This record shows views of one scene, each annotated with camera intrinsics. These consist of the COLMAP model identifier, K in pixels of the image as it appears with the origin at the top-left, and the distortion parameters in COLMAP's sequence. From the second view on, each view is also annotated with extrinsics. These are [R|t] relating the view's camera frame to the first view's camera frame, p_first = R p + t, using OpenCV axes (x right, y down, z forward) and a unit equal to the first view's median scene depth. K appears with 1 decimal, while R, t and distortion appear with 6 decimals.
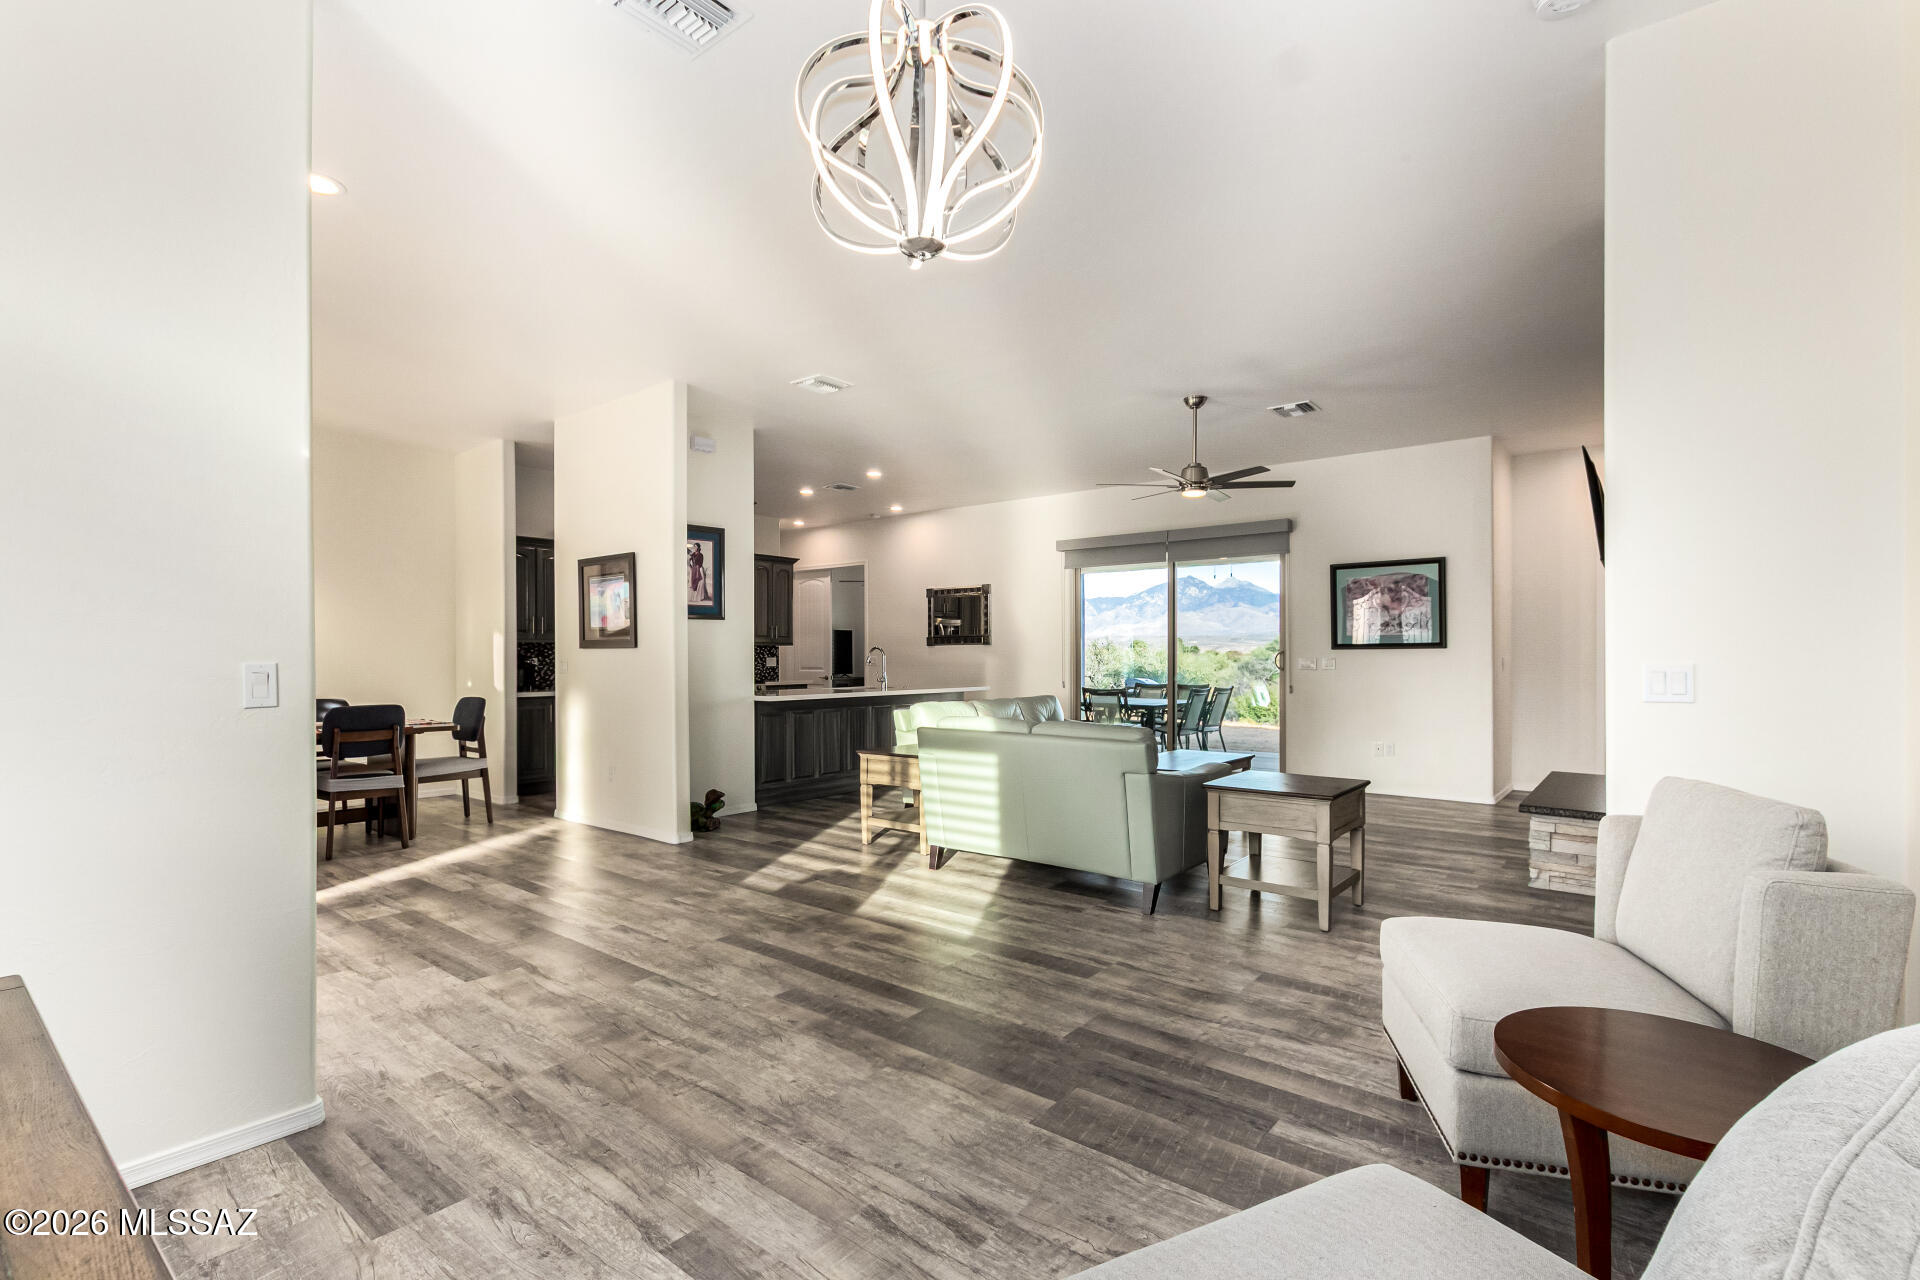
lens RADIAL K [[875.4, 0, 964.5], [0, 875.4, 649.0], [0, 0, 1]] dist [0.005528, -0.004957]
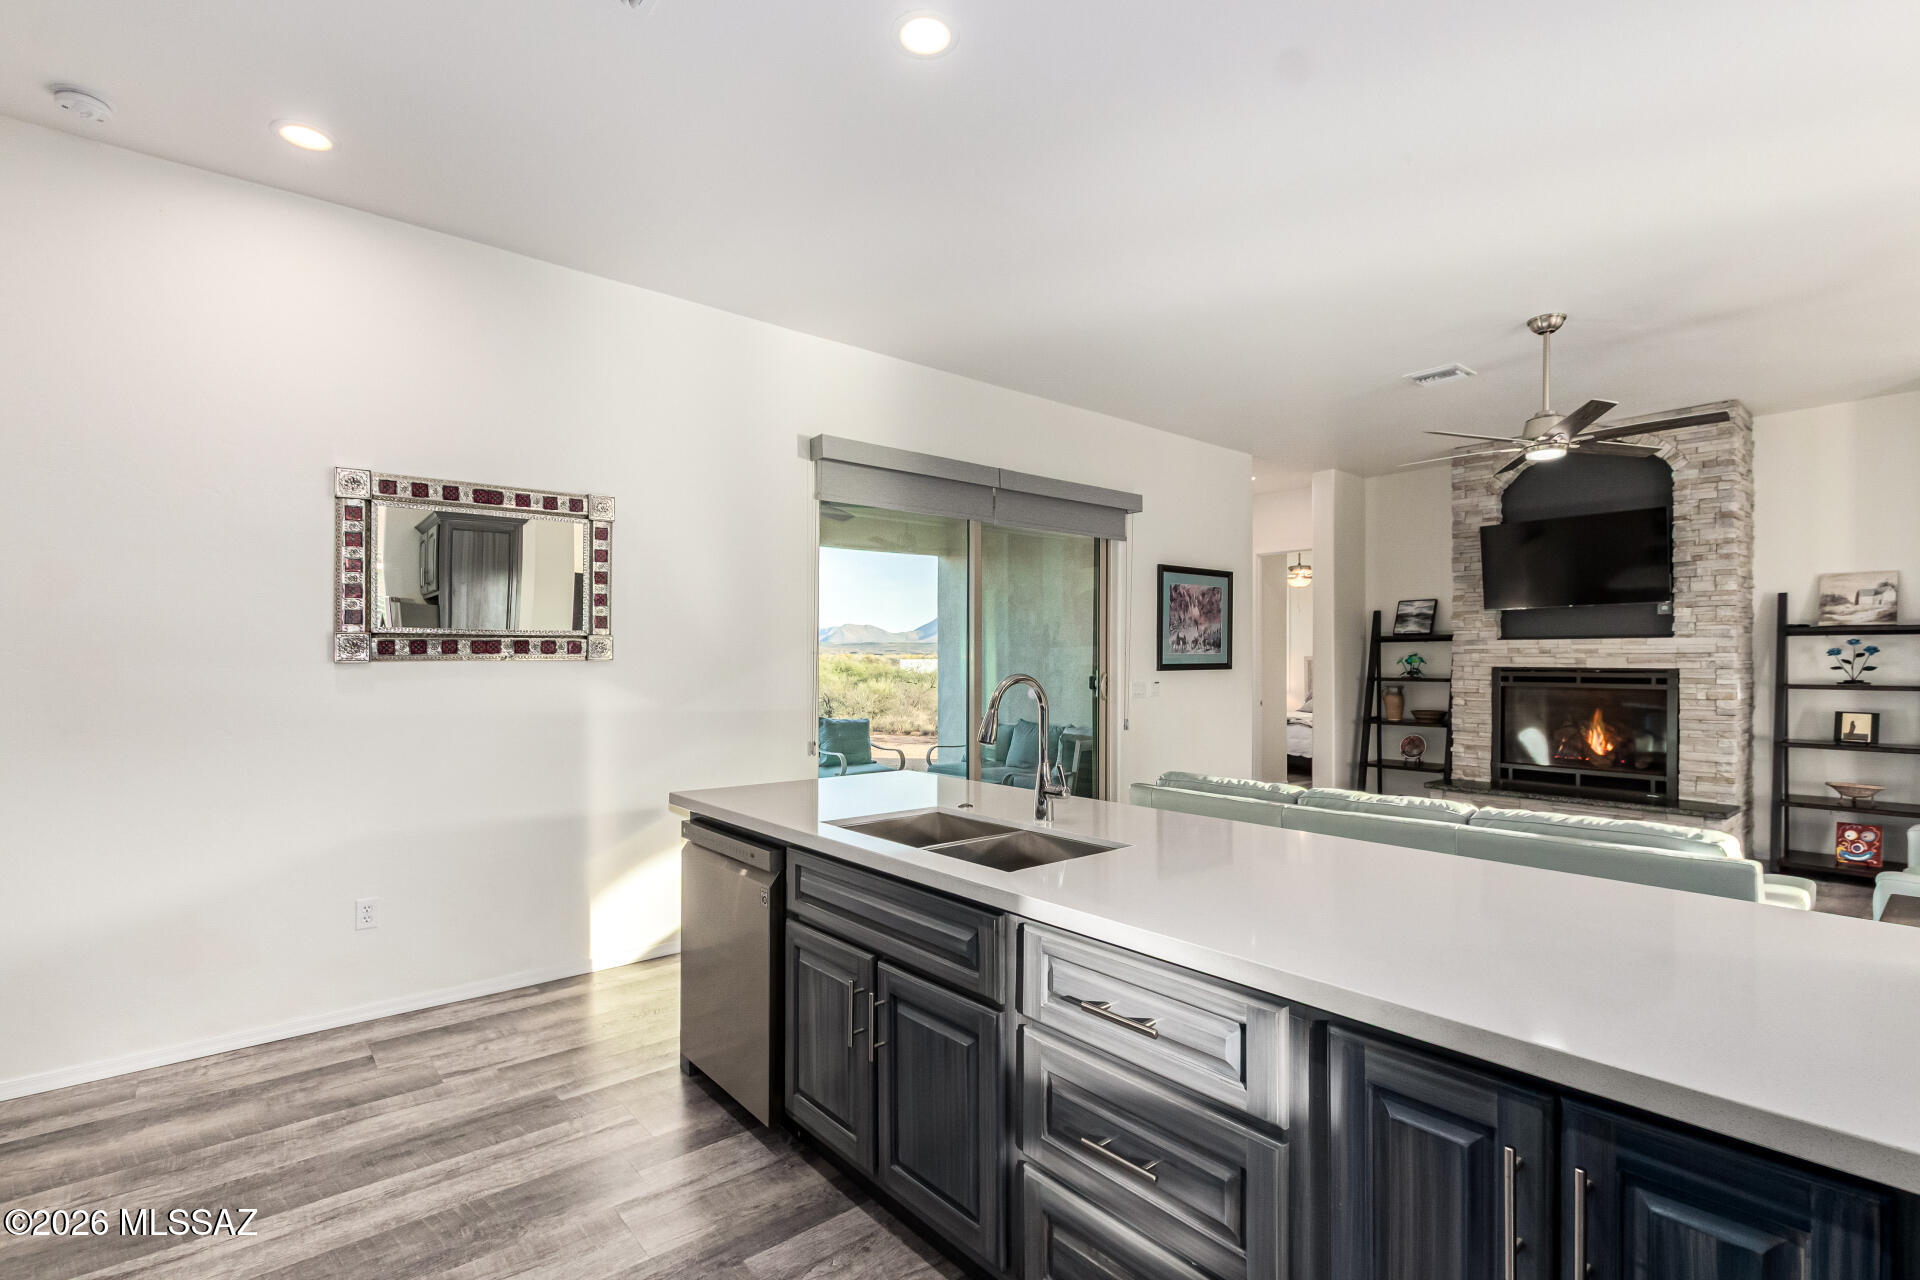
lens RADIAL K [[875.4, 0, 956.1], [0, 875.4, 659.6], [0, 0, 1]] dist [0.005528, -0.004957]
pose [[0.194447, 0.000682, 0.980913, -0.482944], [-0.010257, 0.999947, 0.001338, -0.010732], [-0.980859, -0.010321, 0.194443, 1.246202]]
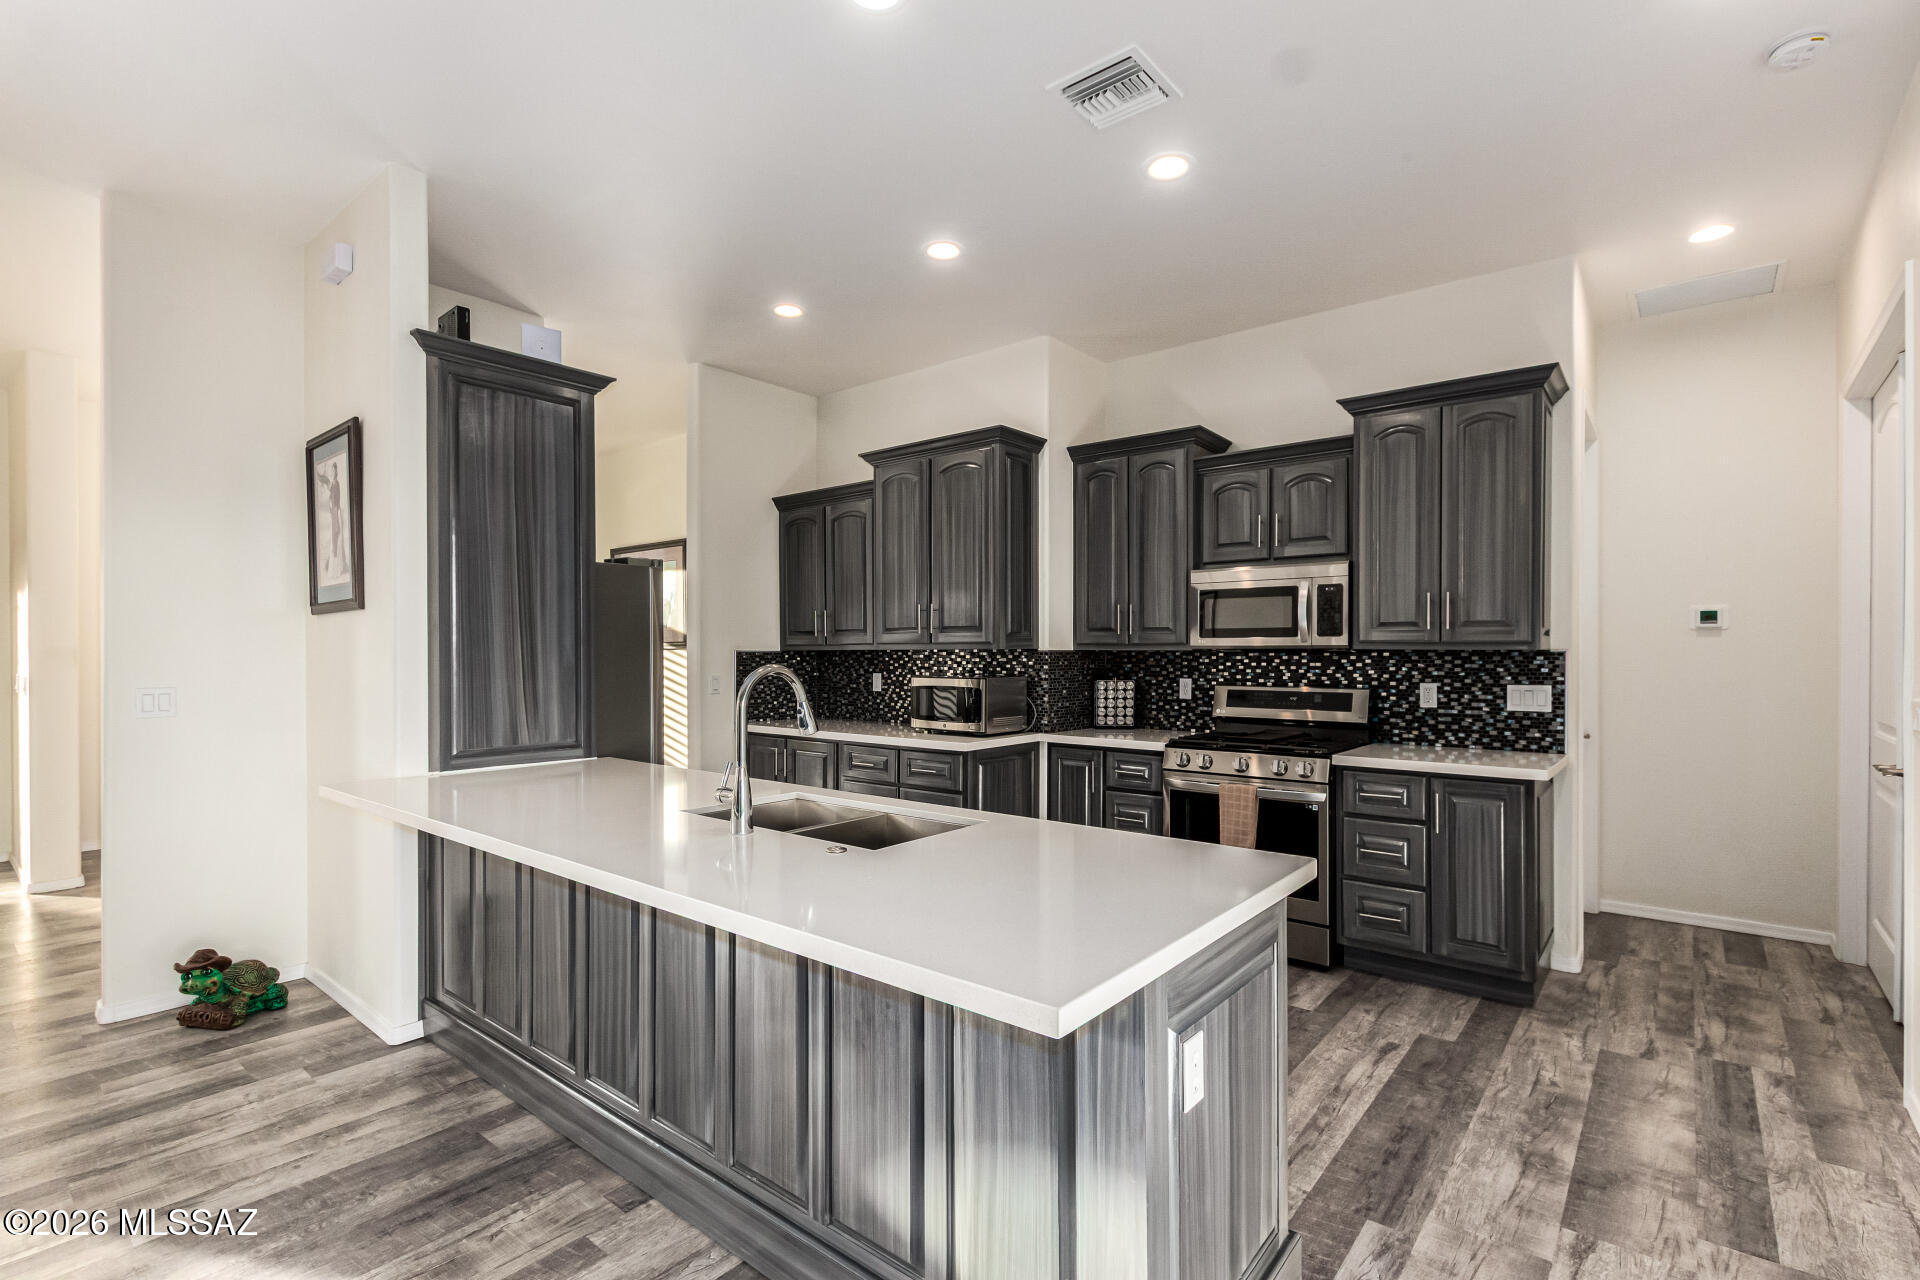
lens RADIAL K [[875.4, 0, 952.9], [0, 875.4, 647.0], [0, 0, 1]] dist [0.005528, -0.004957]
pose [[-0.016776, -0.003635, -0.999853, 0.205577], [0.010032, 0.999942, -0.003803, -0.008045], [0.999809, -0.010094, -0.016738, 1.364271]]
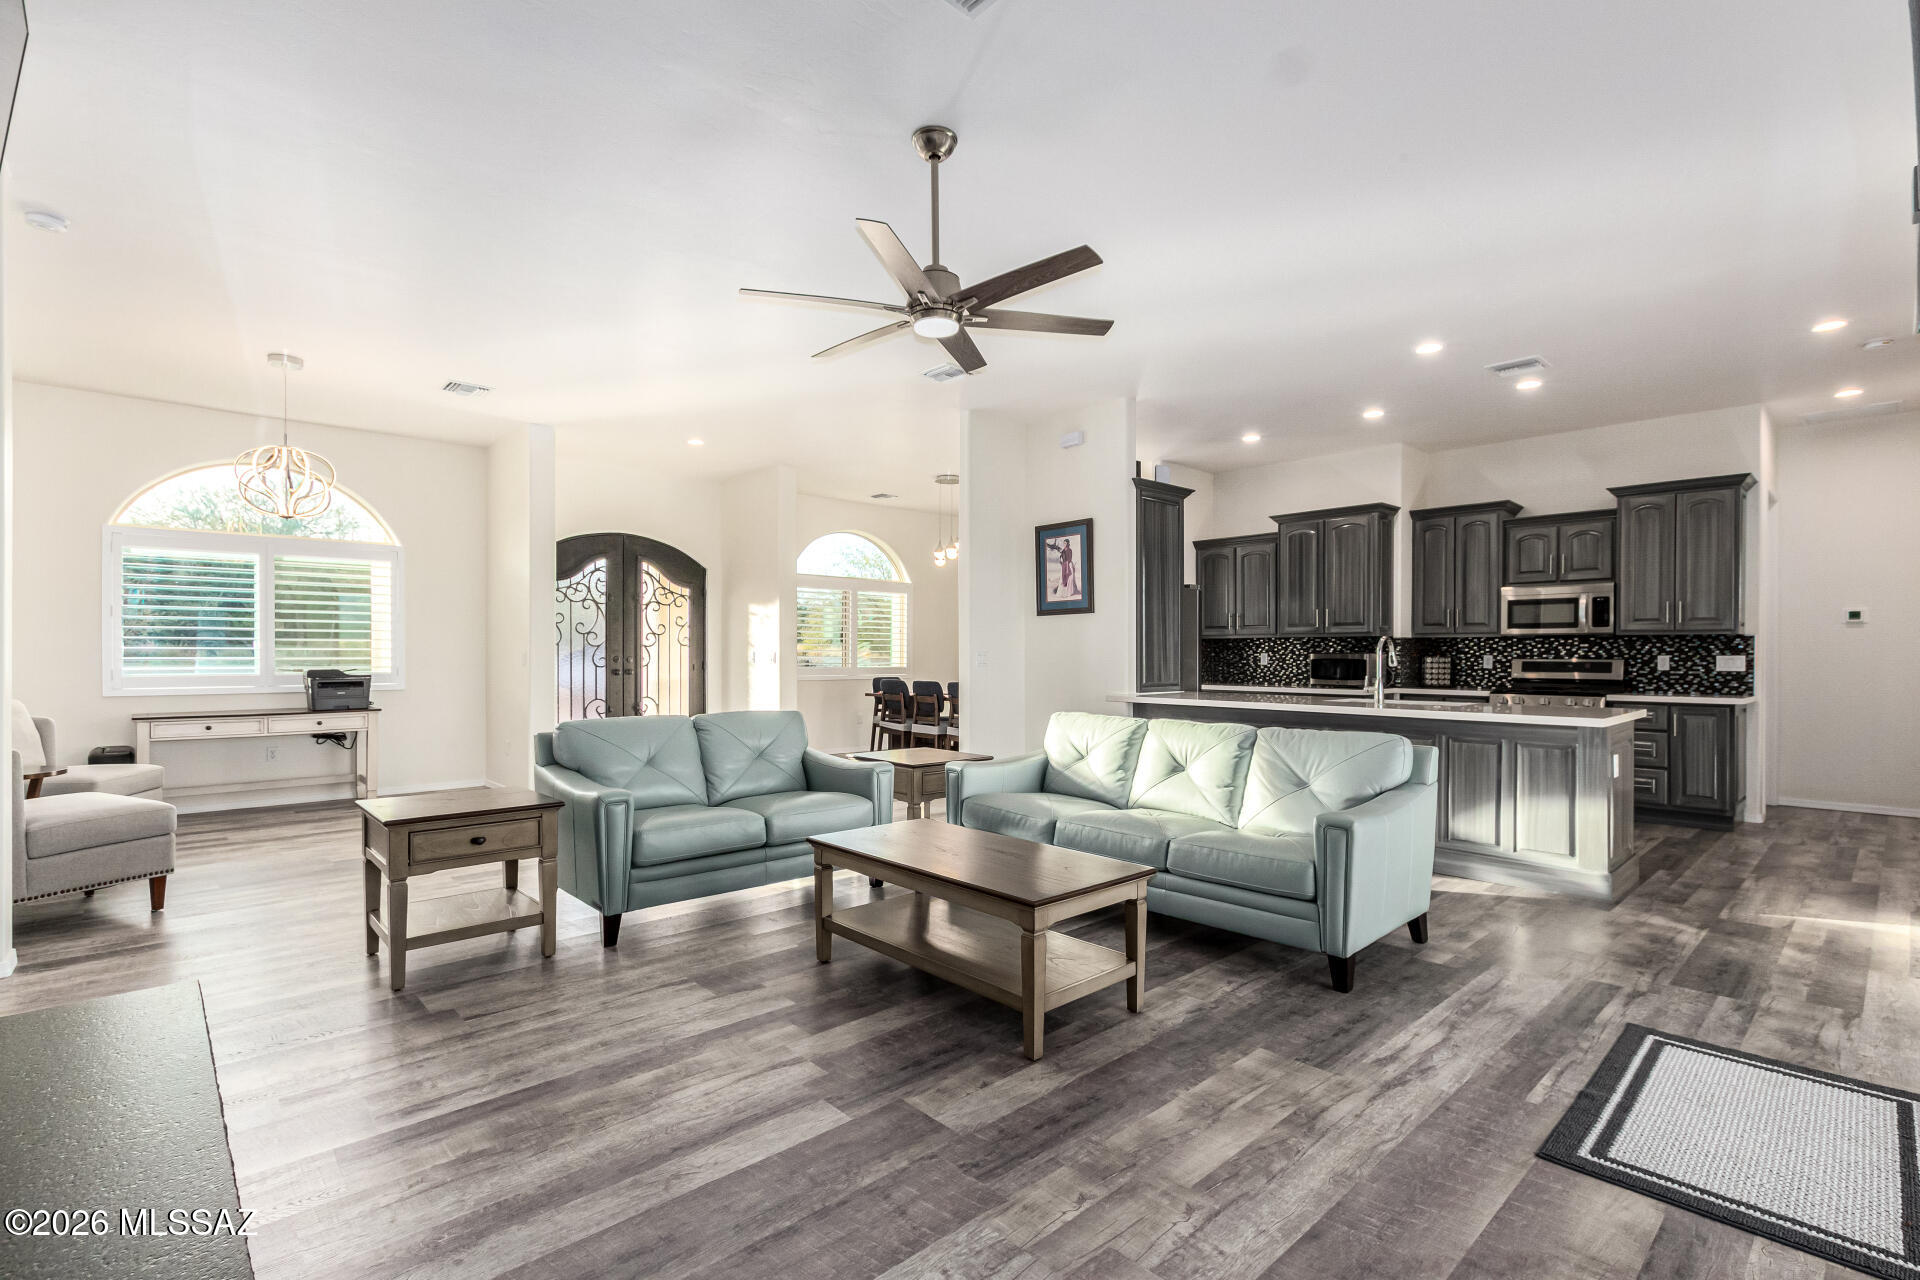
lens RADIAL K [[875.4, 0, 953.8], [0, 875.4, 652.0], [0, 0, 1]] dist [0.005528, -0.004957]
pose [[-0.147789, -0.001737, -0.989017, 0.717279], [0.007369, 0.999969, -0.002857, 0.011038], [0.988991, -0.007711, -0.147772, 1.020831]]
